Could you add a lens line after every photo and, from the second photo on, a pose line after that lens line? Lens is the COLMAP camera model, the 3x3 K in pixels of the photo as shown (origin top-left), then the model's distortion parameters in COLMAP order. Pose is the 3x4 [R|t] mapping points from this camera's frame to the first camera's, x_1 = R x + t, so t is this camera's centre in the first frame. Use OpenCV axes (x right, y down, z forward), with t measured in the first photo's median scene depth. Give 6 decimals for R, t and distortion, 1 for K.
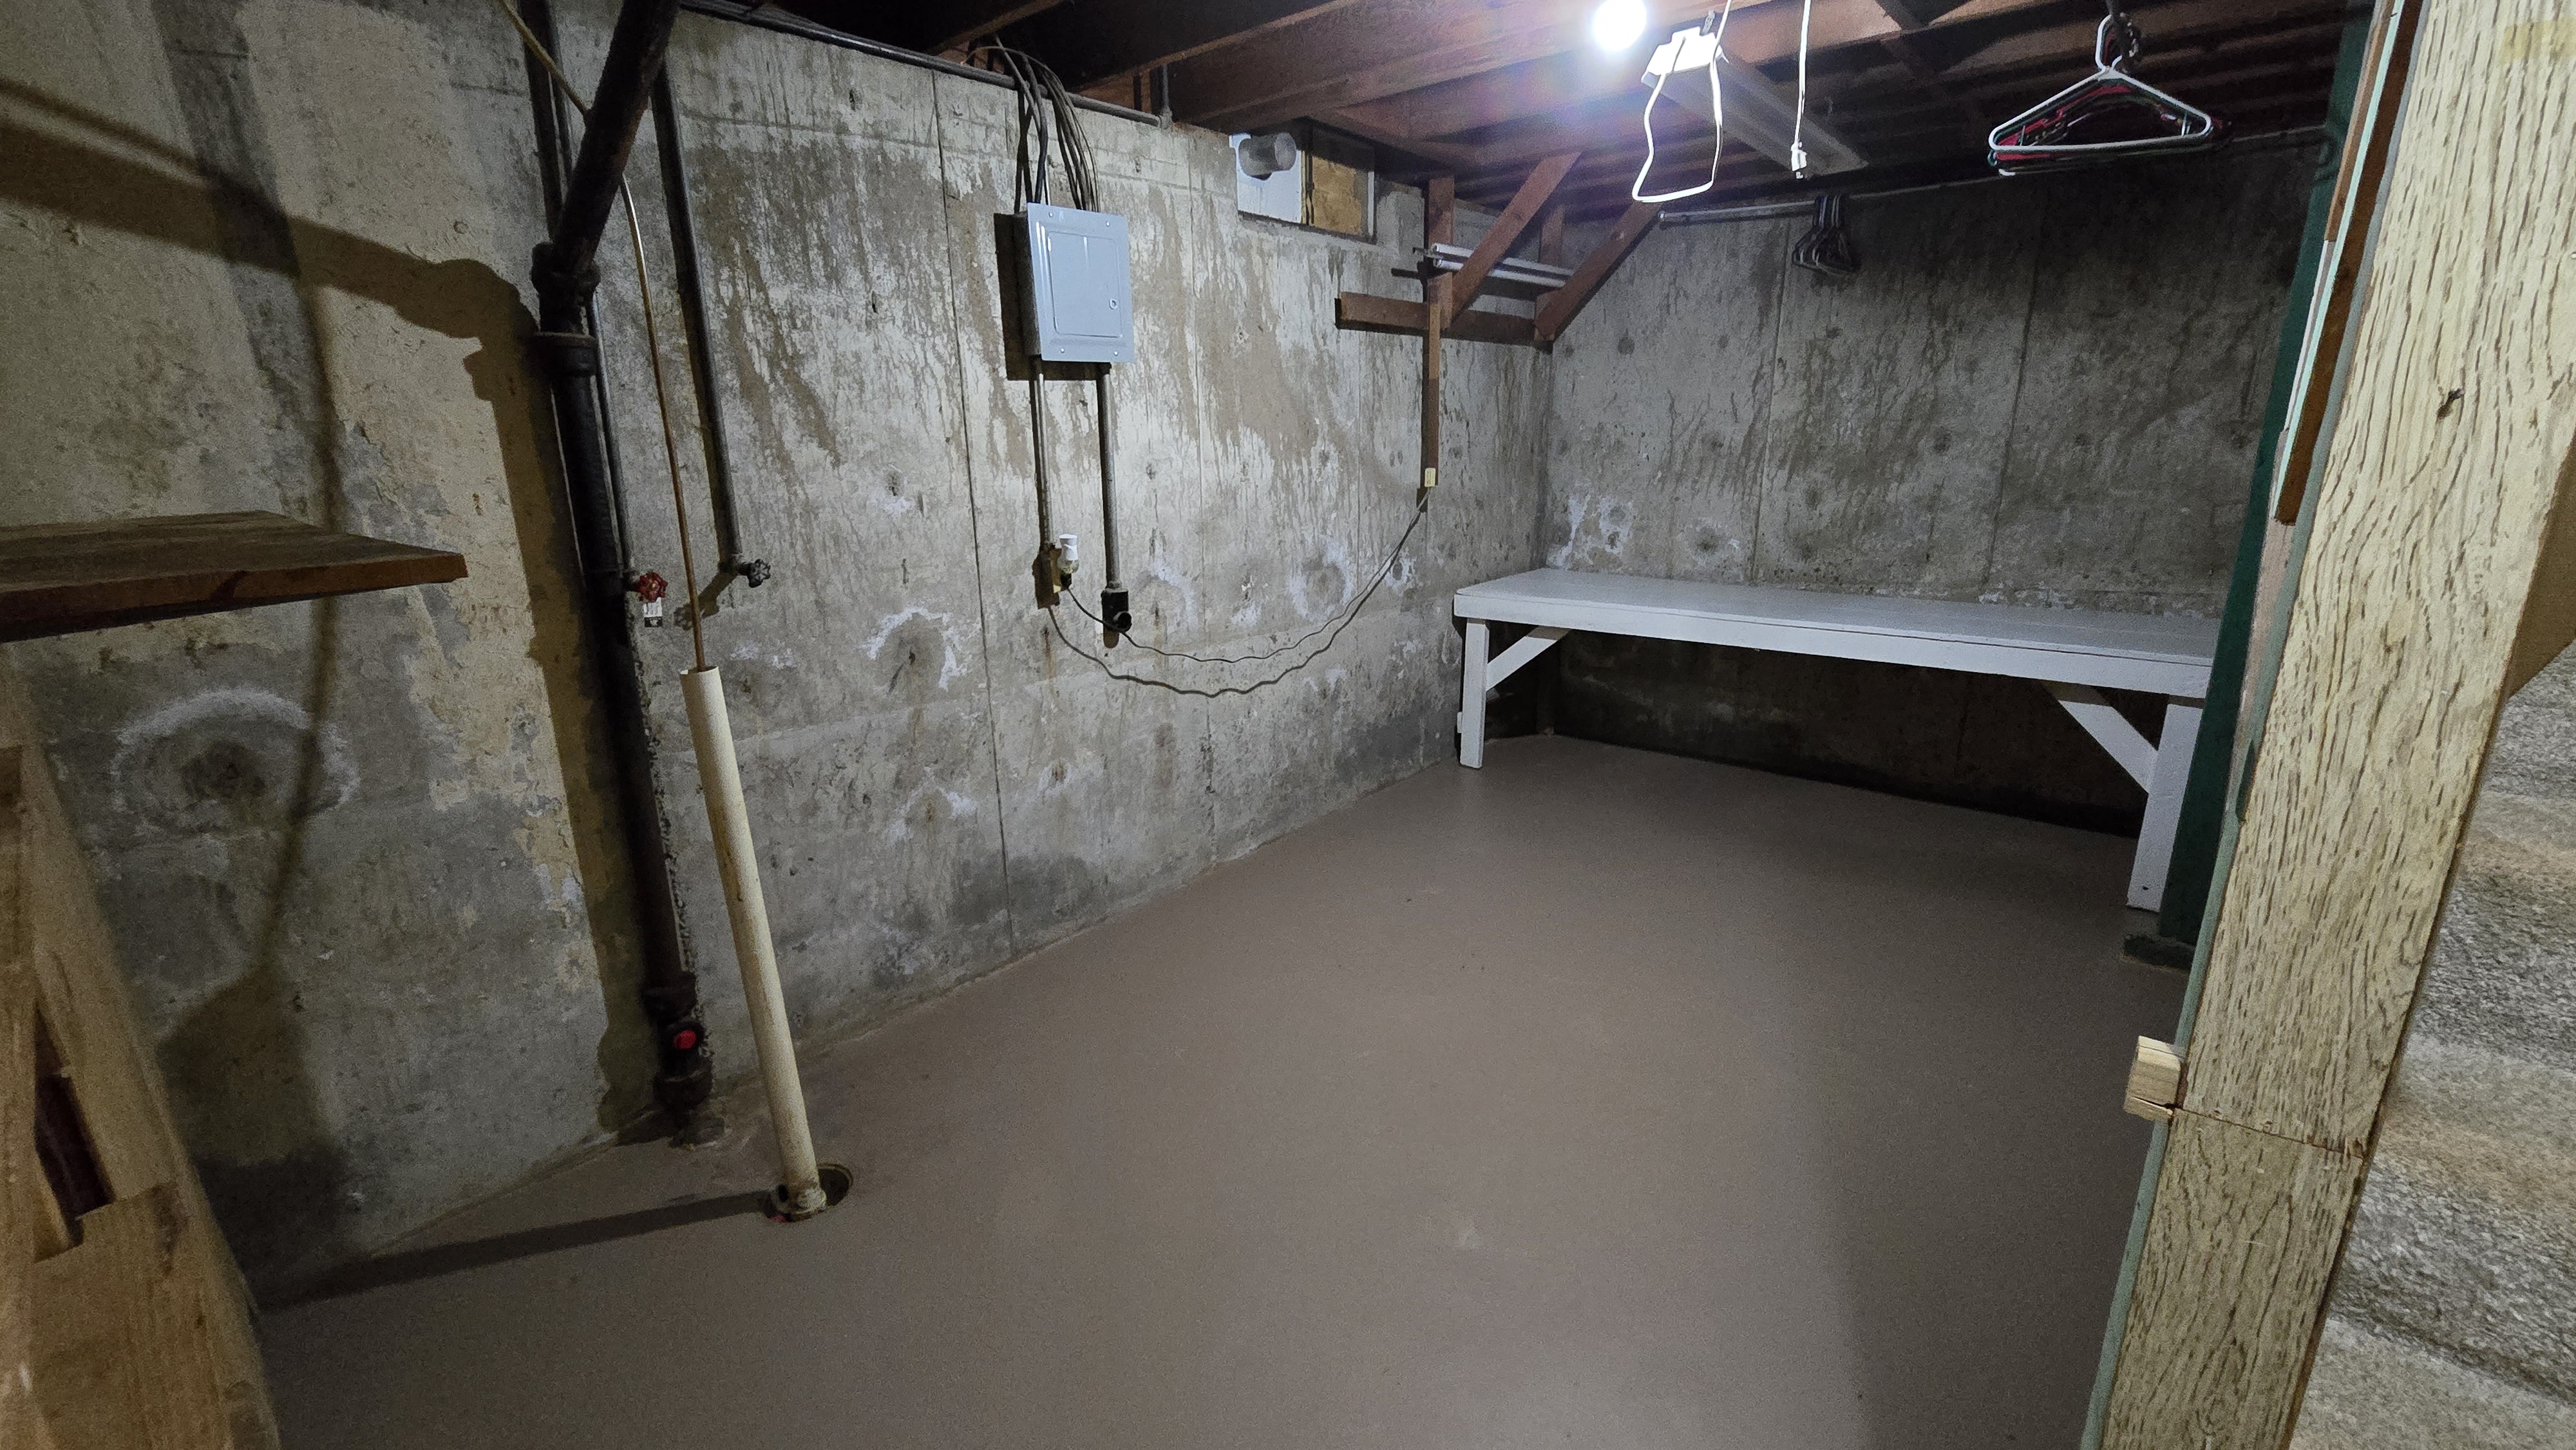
lens RADIAL K [[1059.5, 0, 1293.0], [0, 1059.5, 718.6], [0, 0, 1]] dist [-0.000684, 0.000081]
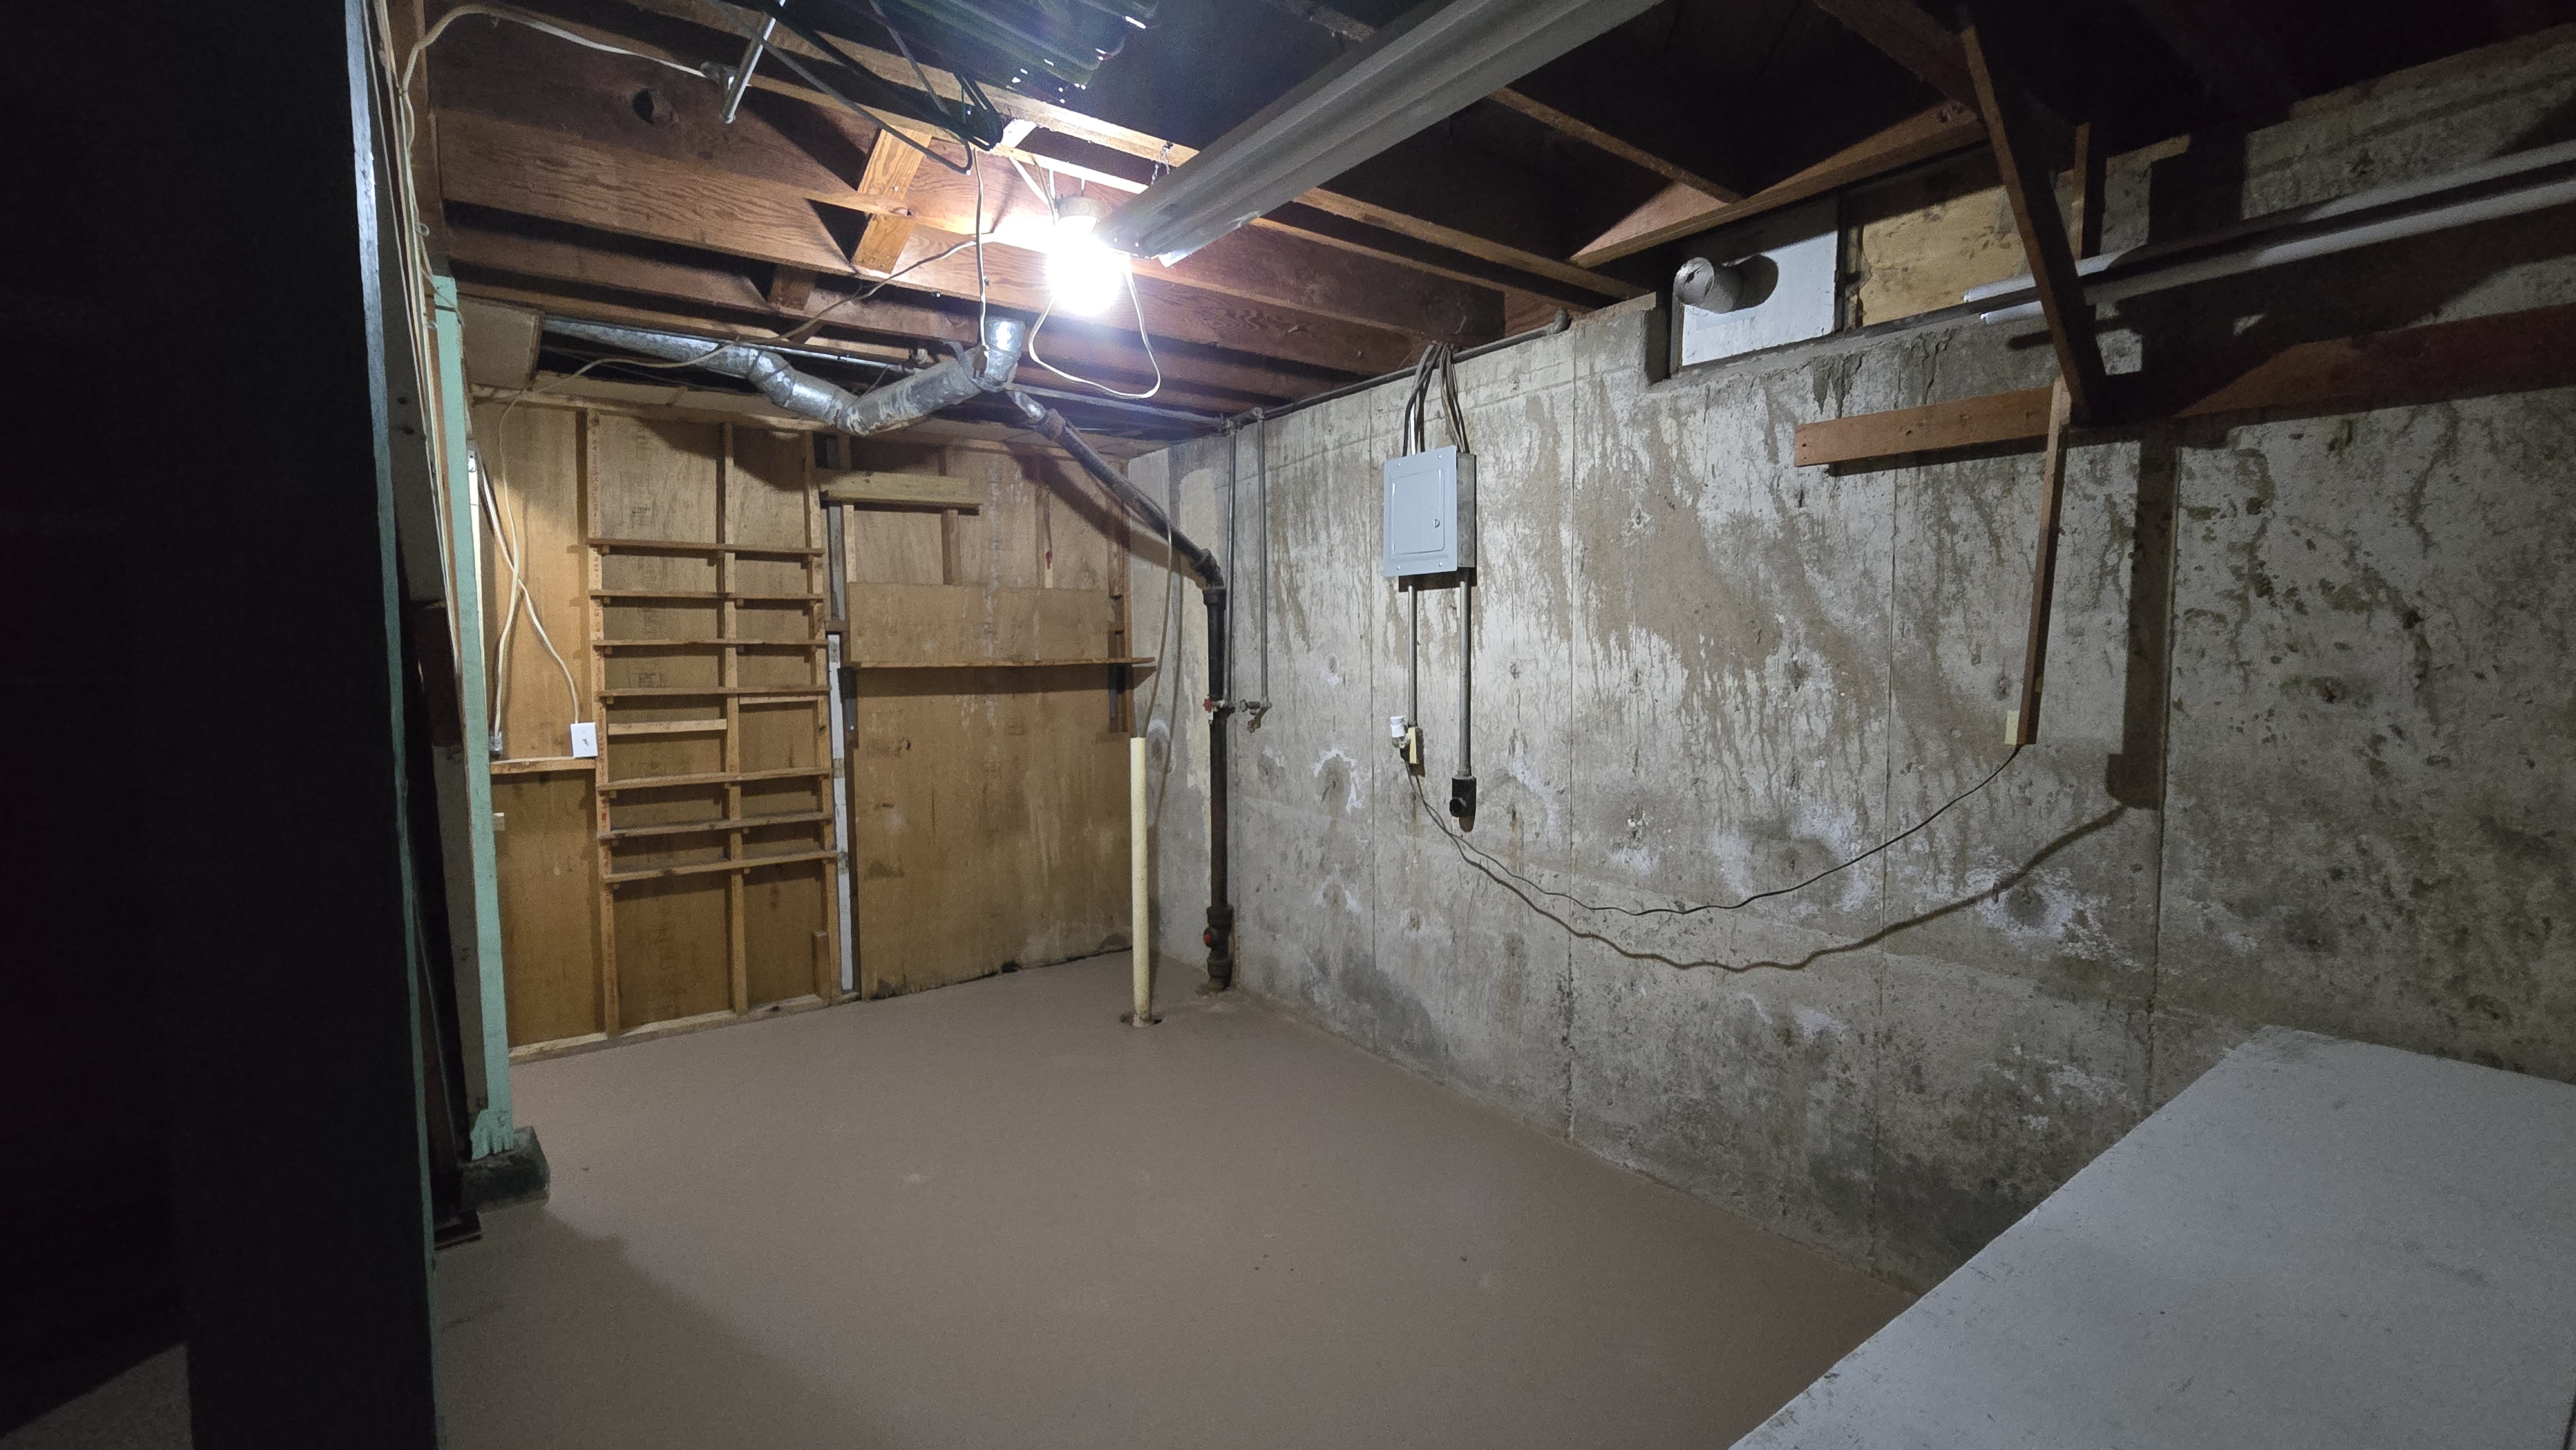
lens RADIAL K [[1059.5, 0, 1292.1], [0, 1059.5, 723.1], [0, 0, 1]] dist [-0.000684, 0.000081]
pose [[-0.218201, 0.094132, -0.971353, 0.854976], [-0.250343, 0.956632, 0.148942, -0.276088], [0.943248, 0.275671, -0.185173, 0.979010]]
